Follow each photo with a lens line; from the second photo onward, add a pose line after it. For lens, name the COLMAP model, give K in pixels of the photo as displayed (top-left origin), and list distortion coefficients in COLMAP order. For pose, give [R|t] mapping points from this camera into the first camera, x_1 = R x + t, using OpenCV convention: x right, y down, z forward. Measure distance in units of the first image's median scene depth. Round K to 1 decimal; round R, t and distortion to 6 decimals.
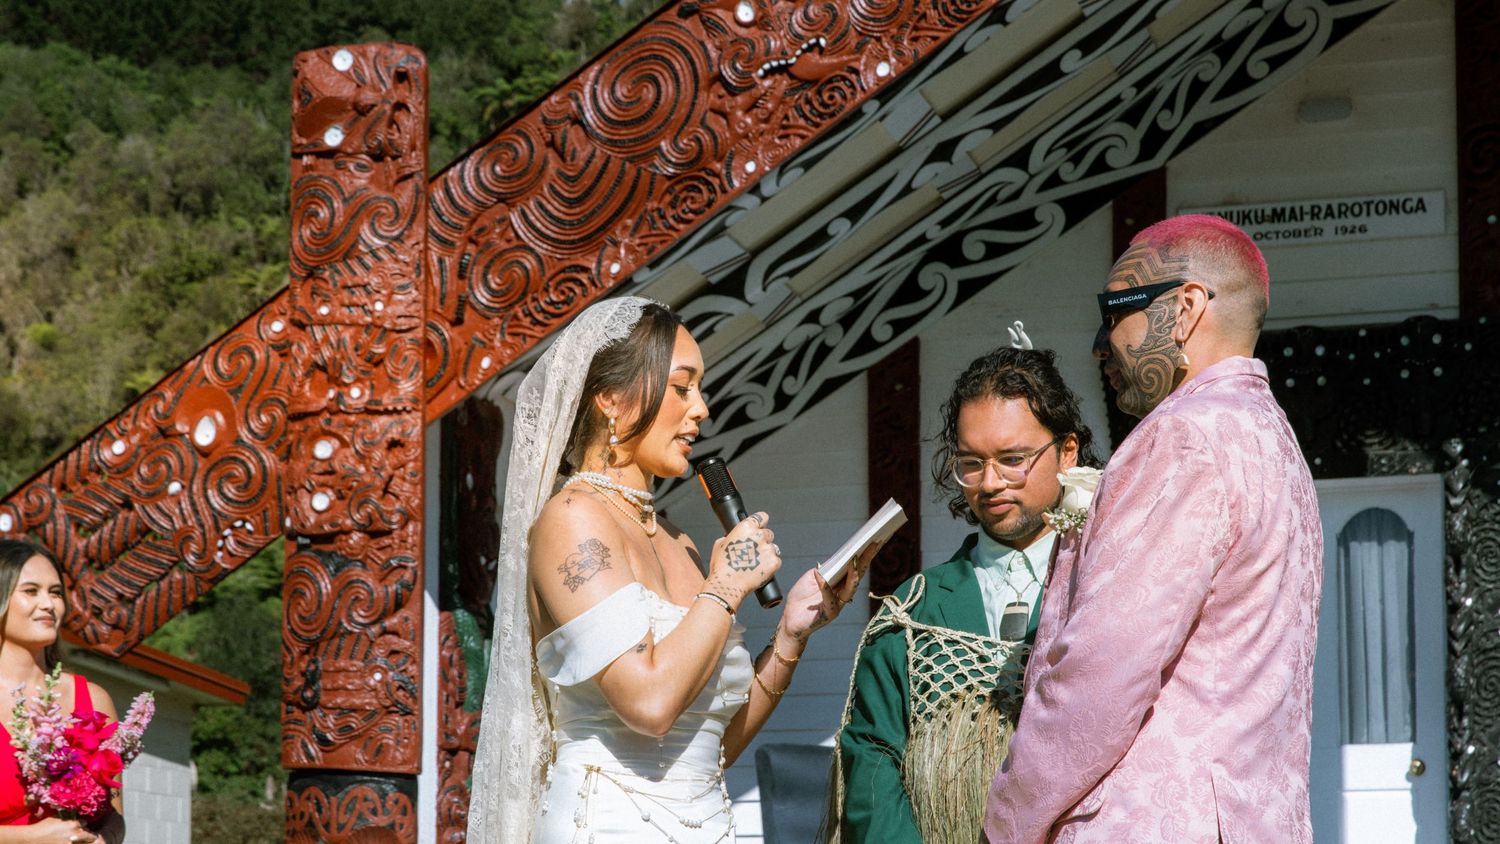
lens RADIAL K [[3741.5, 0, 542.2], [0, 3741.5, 761.8], [0, 0, 1]] dist [0.000387, 0.070207]
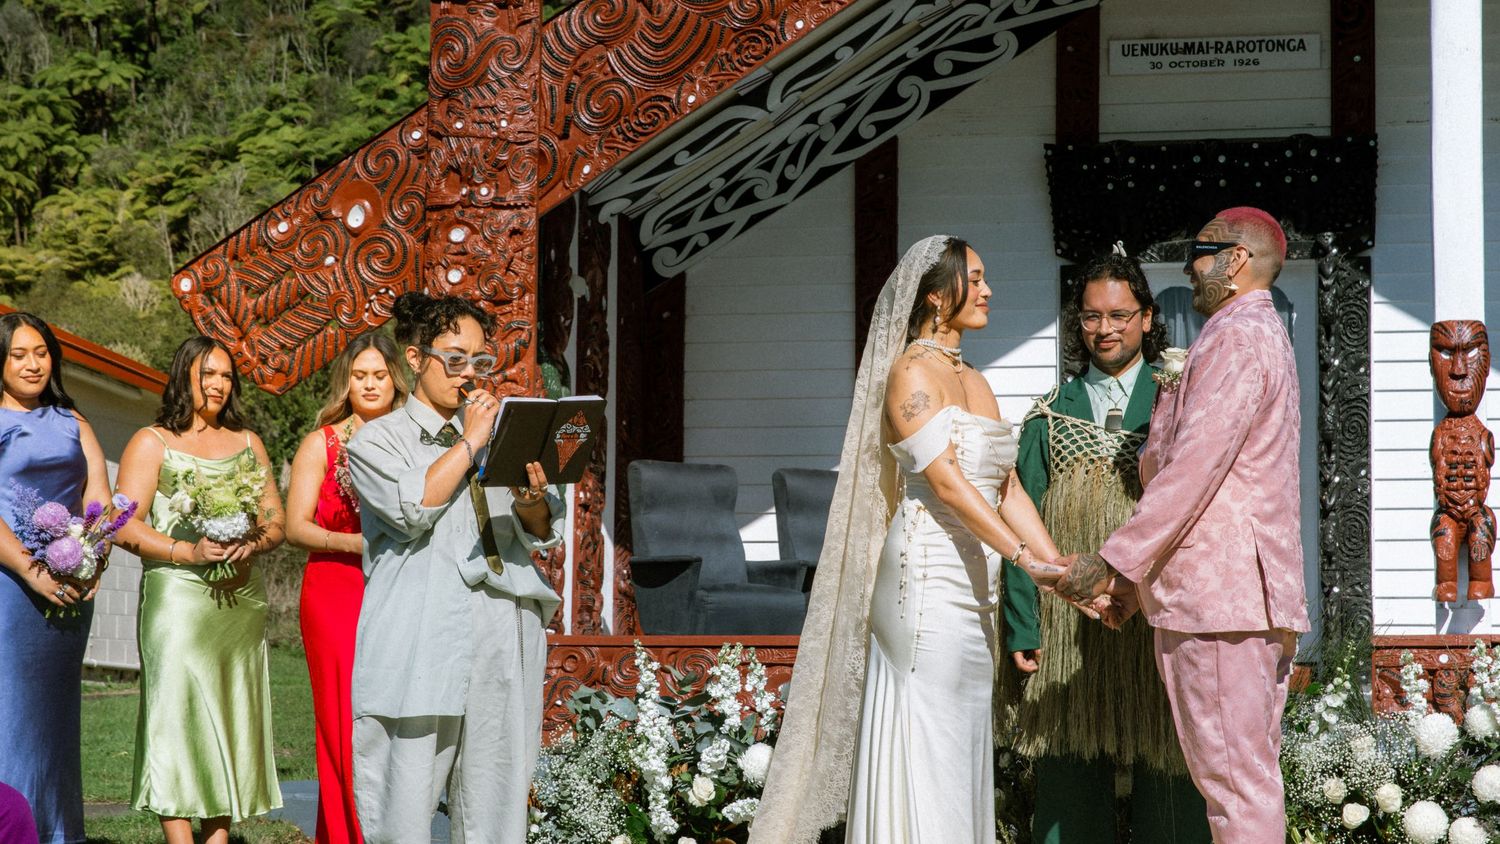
lens RADIAL K [[3972.1, 0, 750.0], [0, 3972.1, 422.0], [0, 0, 1]] dist [0.023542, -0.376557]
pose [[0.994287, 0.012660, 0.105983, -0.098636], [-0.011787, 0.999891, -0.008863, -0.009041], [-0.106084, 0.007563, 0.994328, -0.338079]]
